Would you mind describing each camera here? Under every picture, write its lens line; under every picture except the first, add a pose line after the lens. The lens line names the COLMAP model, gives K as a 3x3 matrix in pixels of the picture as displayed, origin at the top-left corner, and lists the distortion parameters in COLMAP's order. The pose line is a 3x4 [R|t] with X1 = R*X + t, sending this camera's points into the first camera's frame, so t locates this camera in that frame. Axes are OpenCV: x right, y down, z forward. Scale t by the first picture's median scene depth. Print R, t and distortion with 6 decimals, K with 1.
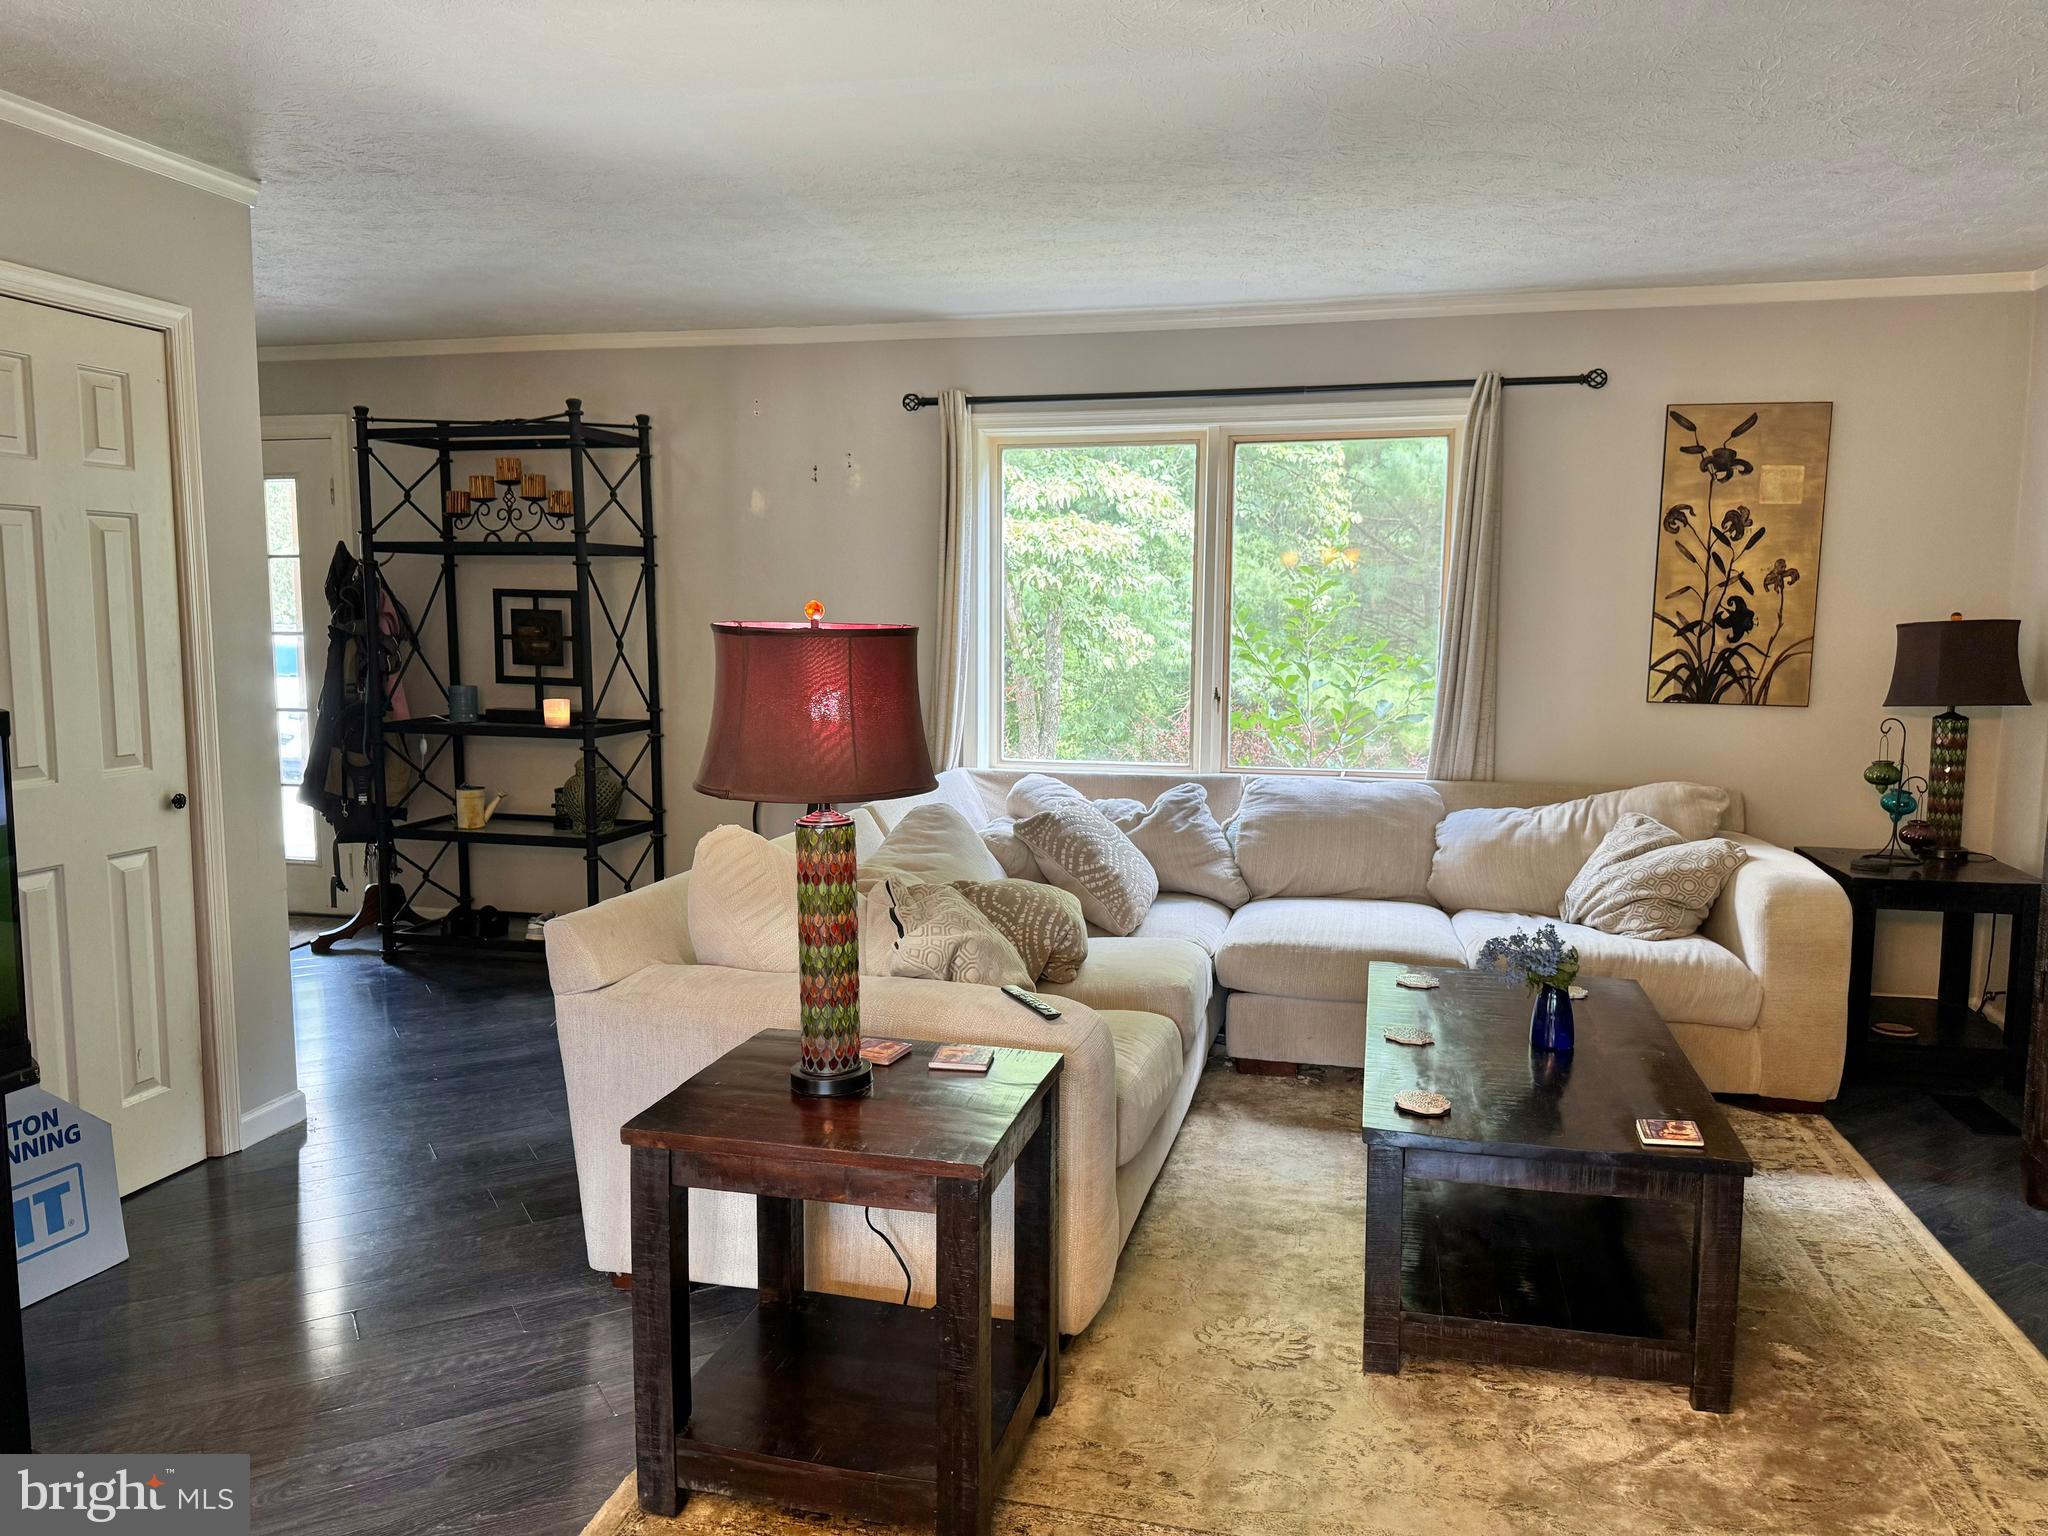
lens RADIAL K [[1432.7, 0, 1027.8], [0, 1432.7, 776.6], [0, 0, 1]] dist [0.122365, -0.187108]
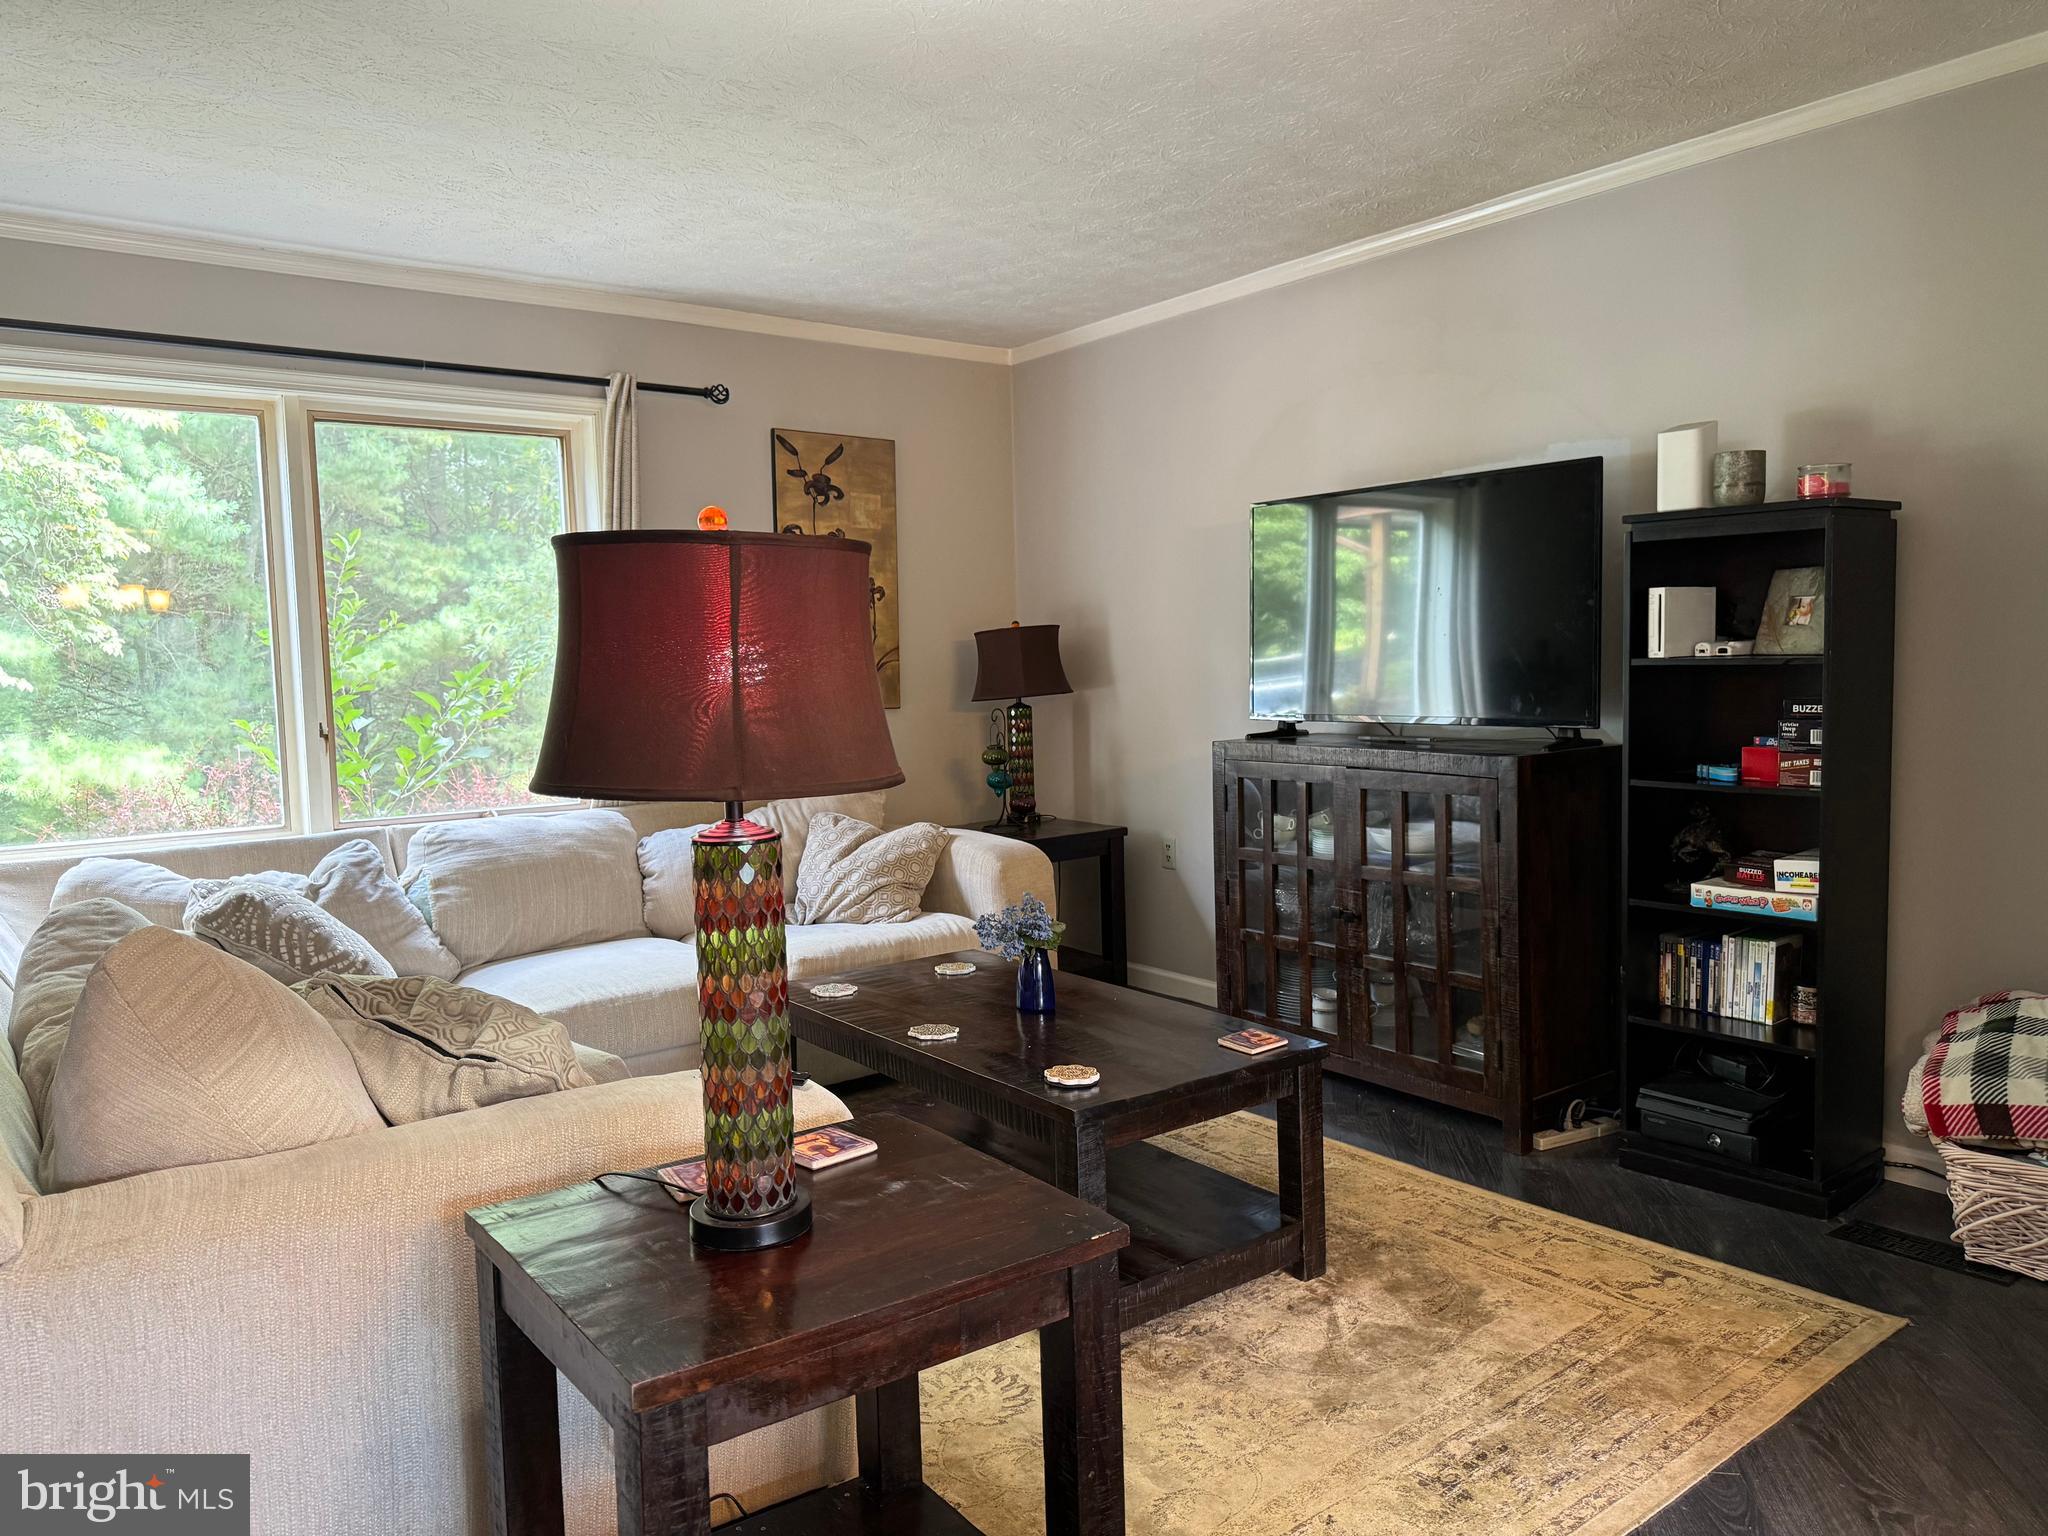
lens RADIAL K [[1432.7, 0, 1027.8], [0, 1432.7, 776.6], [0, 0, 1]] dist [0.122365, -0.187108]
pose [[0.642681, -0.084817, 0.761424, -0.429123], [0.118443, 0.992904, 0.010631, 0.008606], [-0.756923, 0.083353, 0.648167, 0.341533]]
